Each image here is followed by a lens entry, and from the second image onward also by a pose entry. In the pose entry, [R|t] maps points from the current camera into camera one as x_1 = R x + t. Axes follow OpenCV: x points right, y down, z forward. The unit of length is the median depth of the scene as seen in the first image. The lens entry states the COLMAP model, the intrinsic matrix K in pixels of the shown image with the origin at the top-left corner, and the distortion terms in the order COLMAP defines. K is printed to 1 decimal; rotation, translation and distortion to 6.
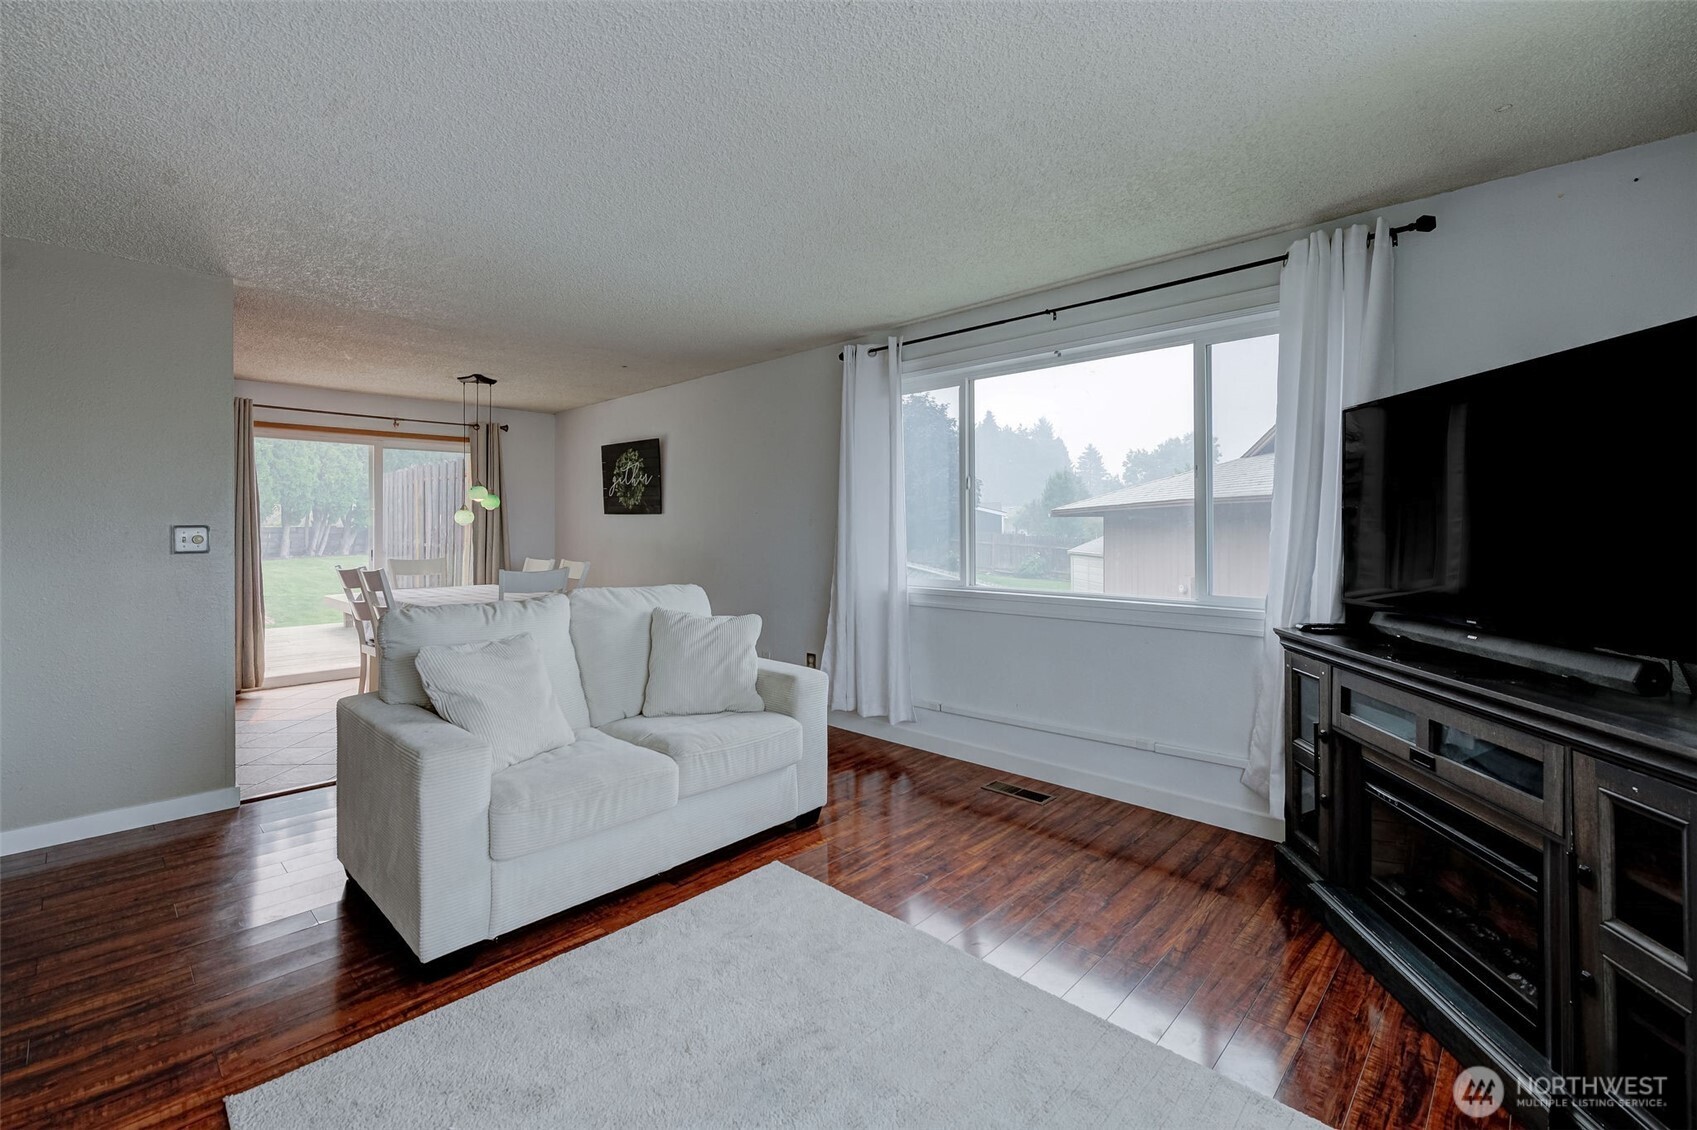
lens RADIAL K [[713.3, 0, 843.0], [0, 713.3, 527.2], [0, 0, 1]] dist [0.001407, -0.002890]
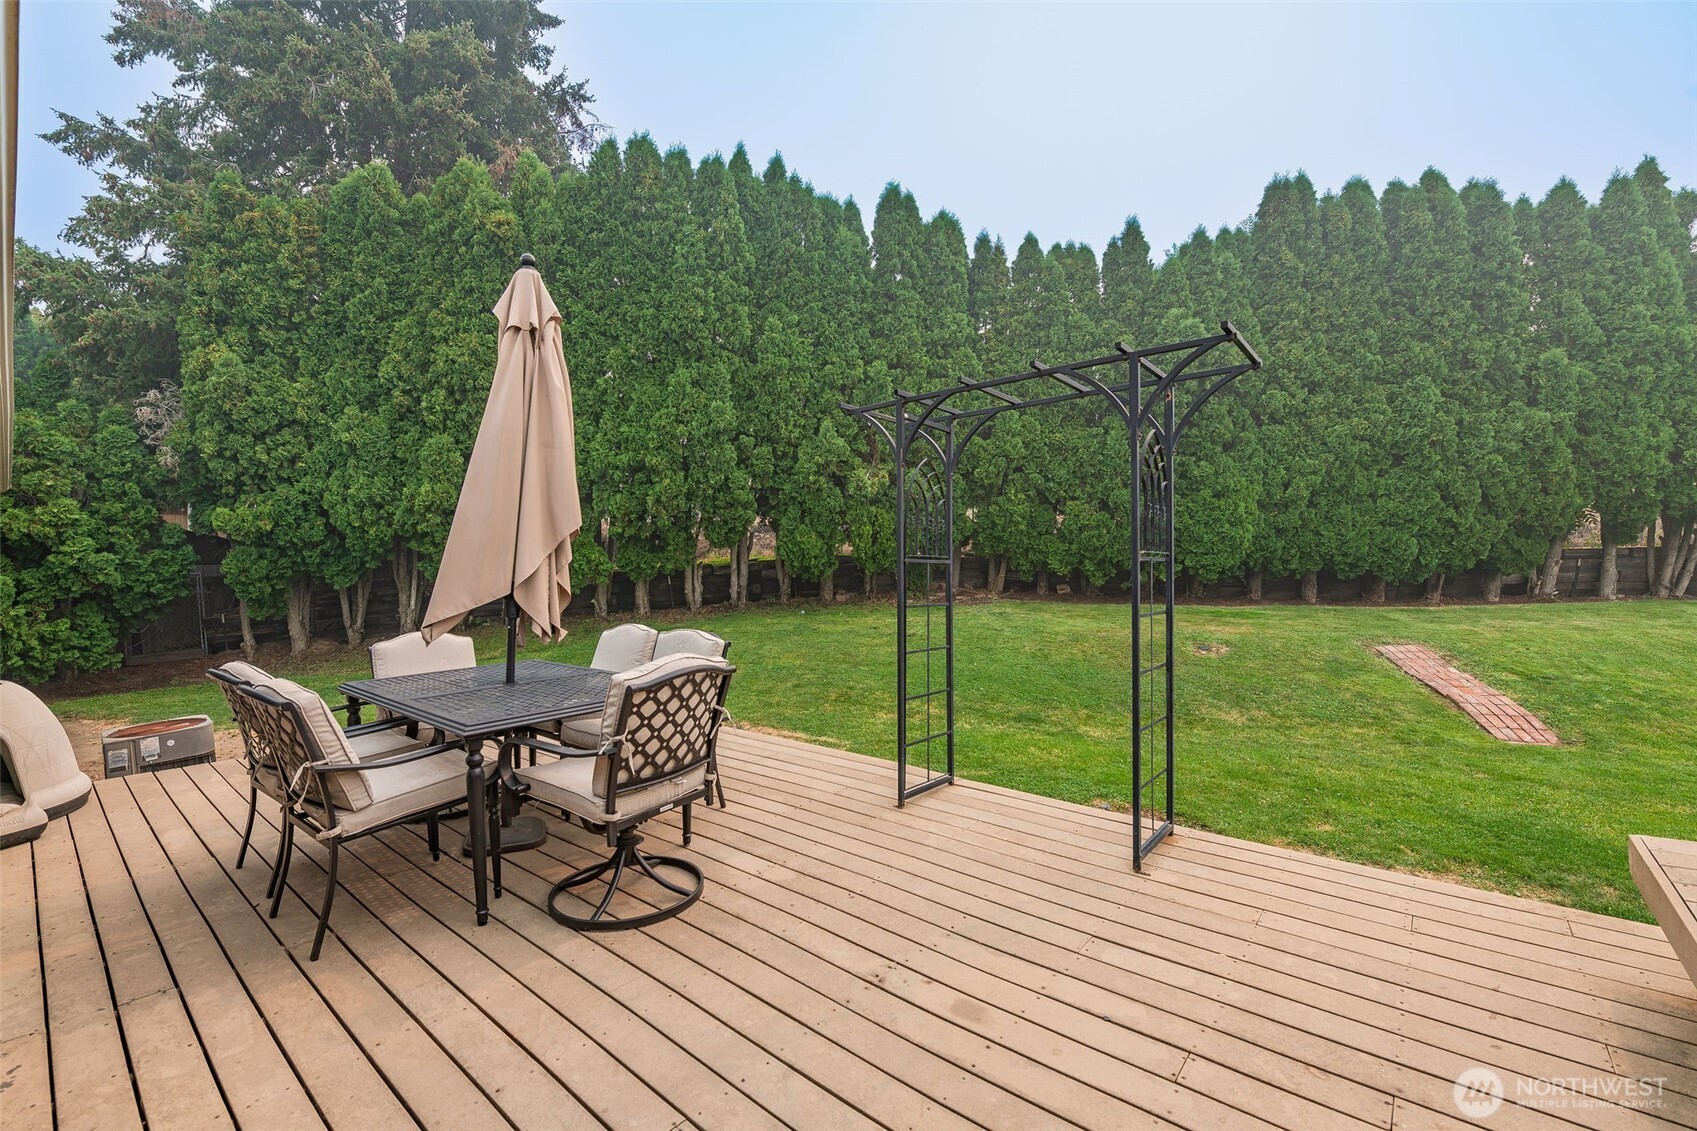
lens RADIAL K [[713.3, 0, 847.8], [0, 713.3, 557.1], [0, 0, 1]] dist [0.001407, -0.002890]
pose [[0.068036, -0.006944, -0.997659, -0.772325], [0.016762, 0.999843, -0.005816, -0.000448], [0.997542, -0.016327, 0.068141, 1.095729]]
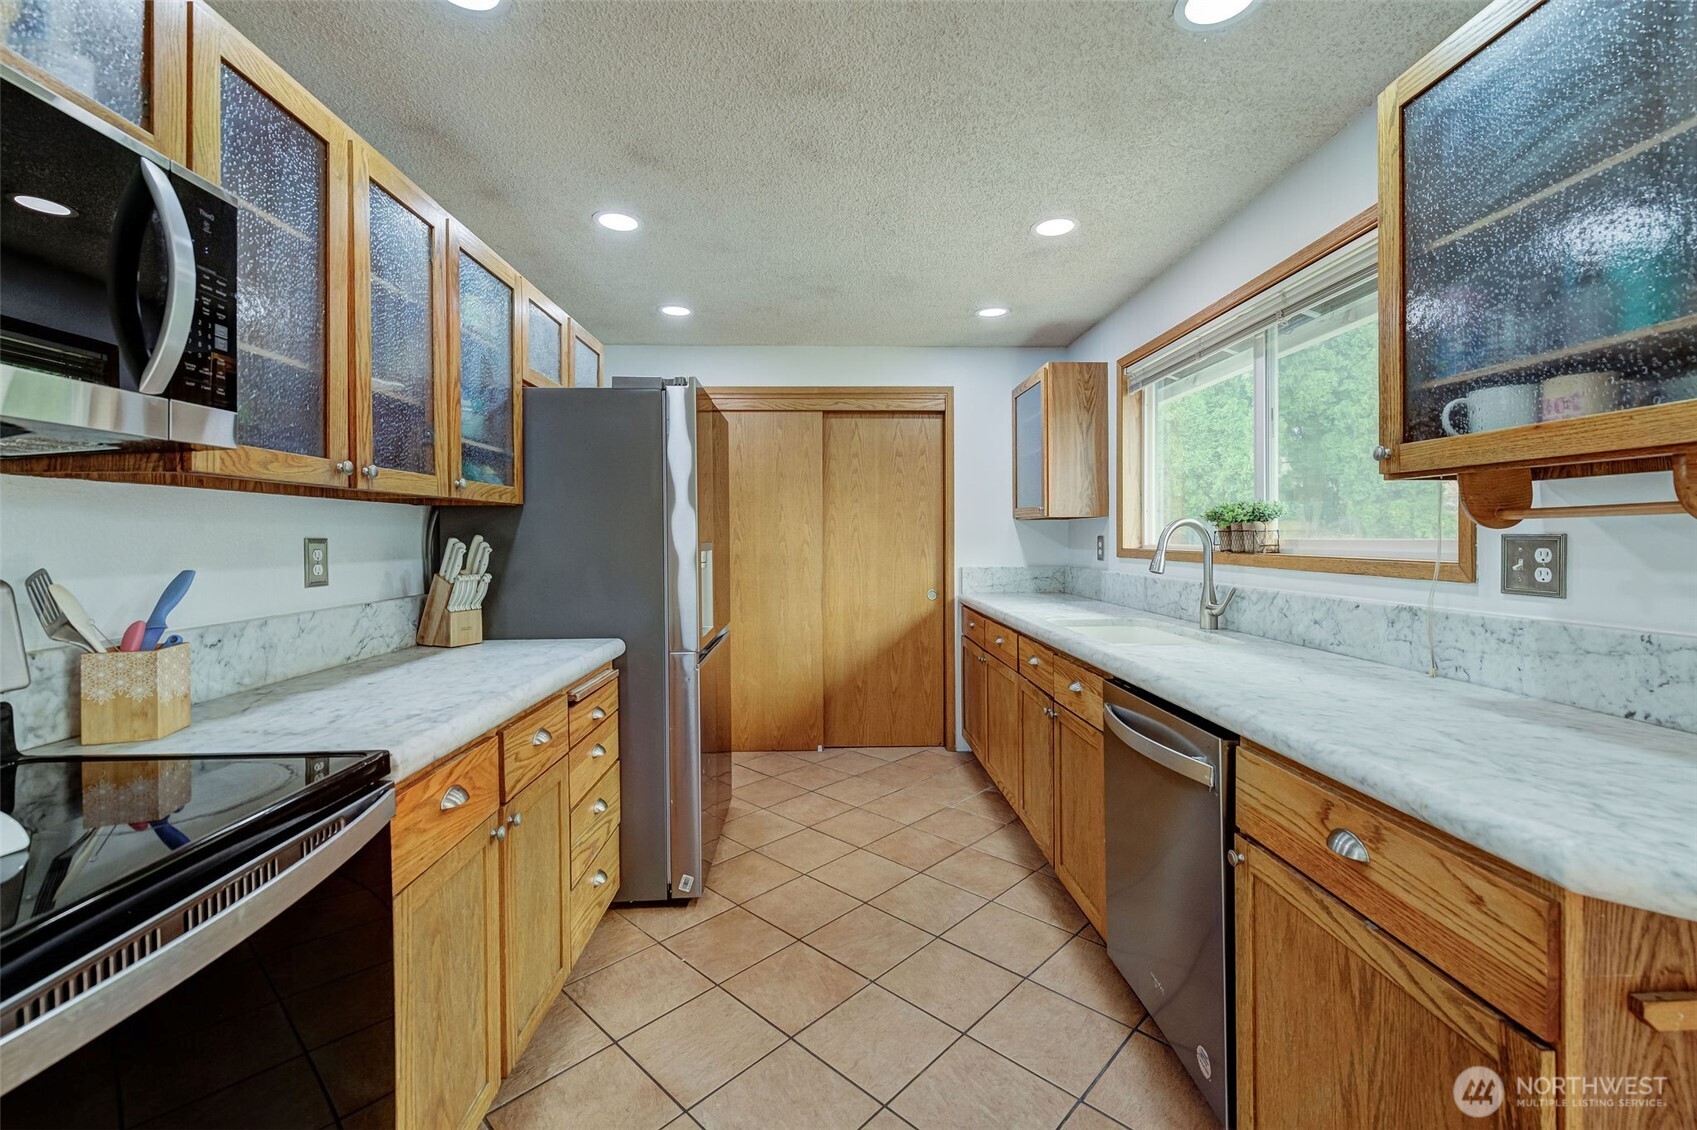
lens RADIAL K [[713.3, 0, 841.8], [0, 713.3, 537.2], [0, 0, 1]] dist [0.001407, -0.002890]
pose [[-0.706924, 0.005649, -0.707267, -0.576502], [0.009805, 0.999950, -0.001815, -0.000245], [0.707222, -0.008218, -0.706944, 0.723182]]
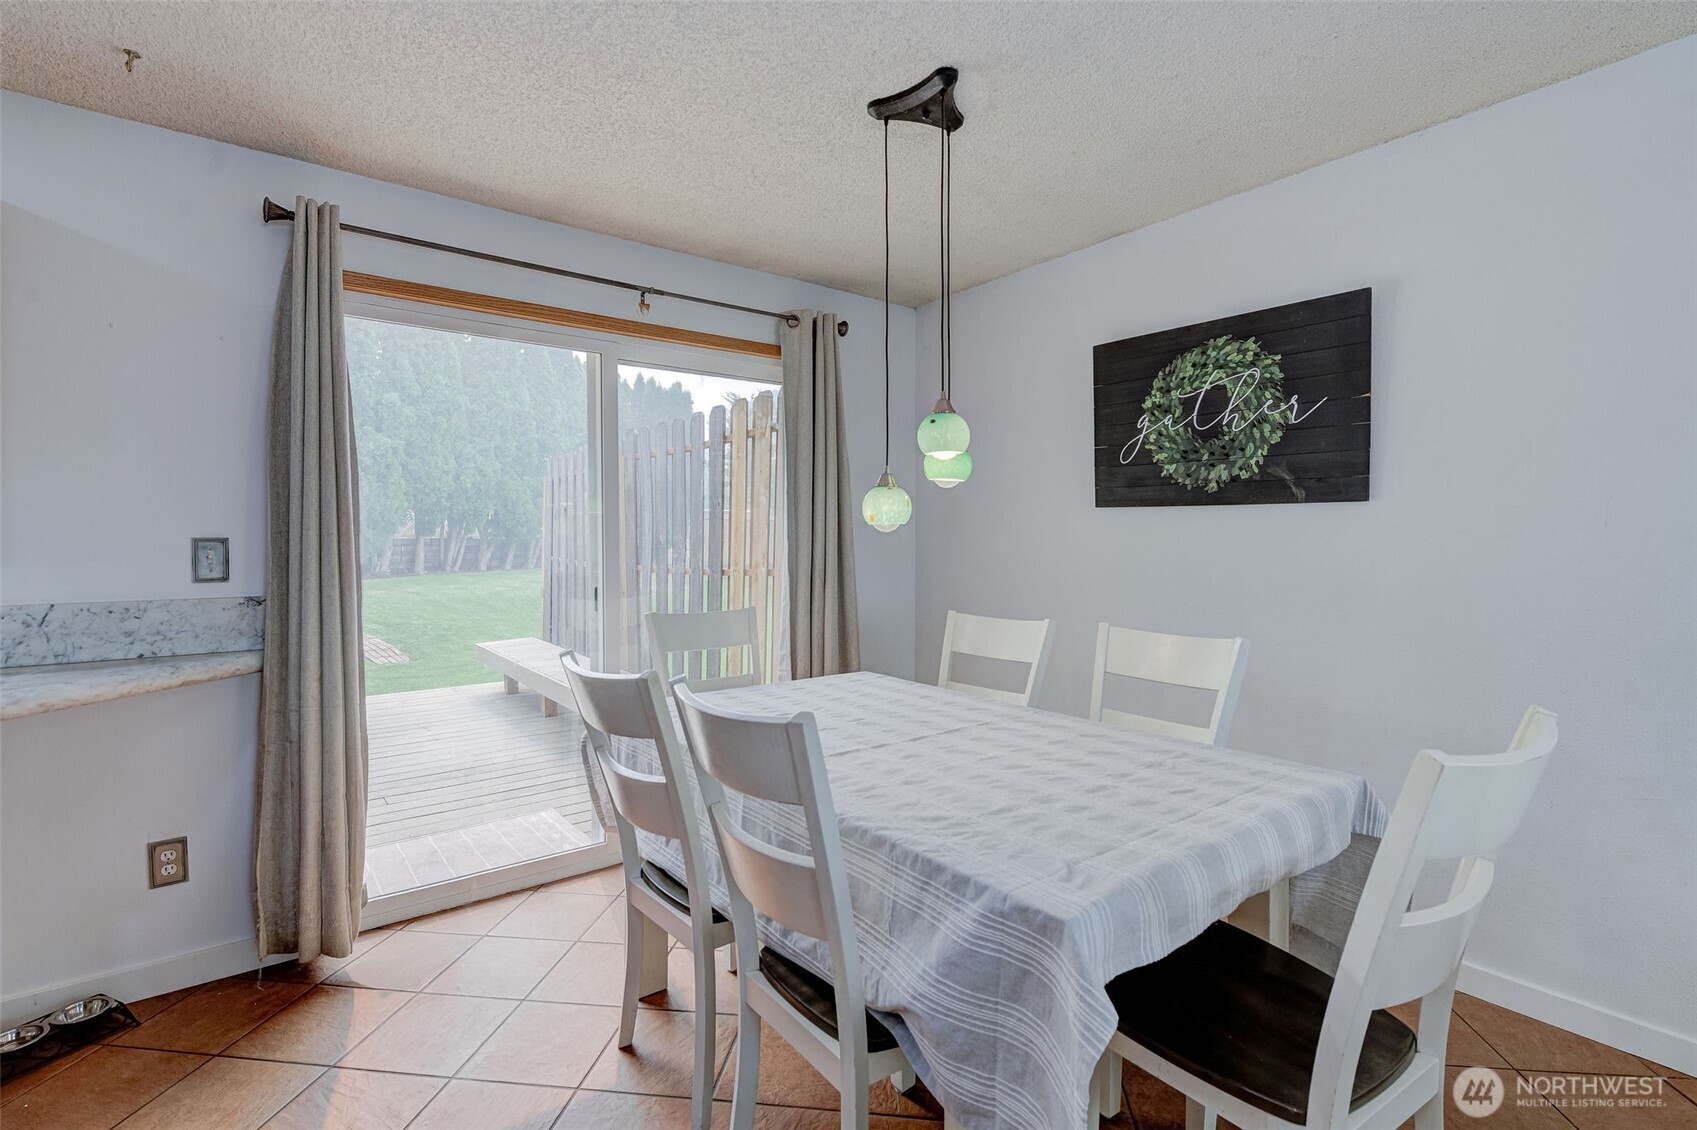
lens RADIAL K [[776.2, 0, 850.2], [0, 776.2, 559.1], [0, 0, 1]] dist [0.005493, -0.001486]
pose [[0.987644, 0.004638, -0.156648, -0.426242], [-0.000616, 0.999669, 0.025711, 0.000290], [0.156715, -0.025297, 0.987320, 0.543954]]
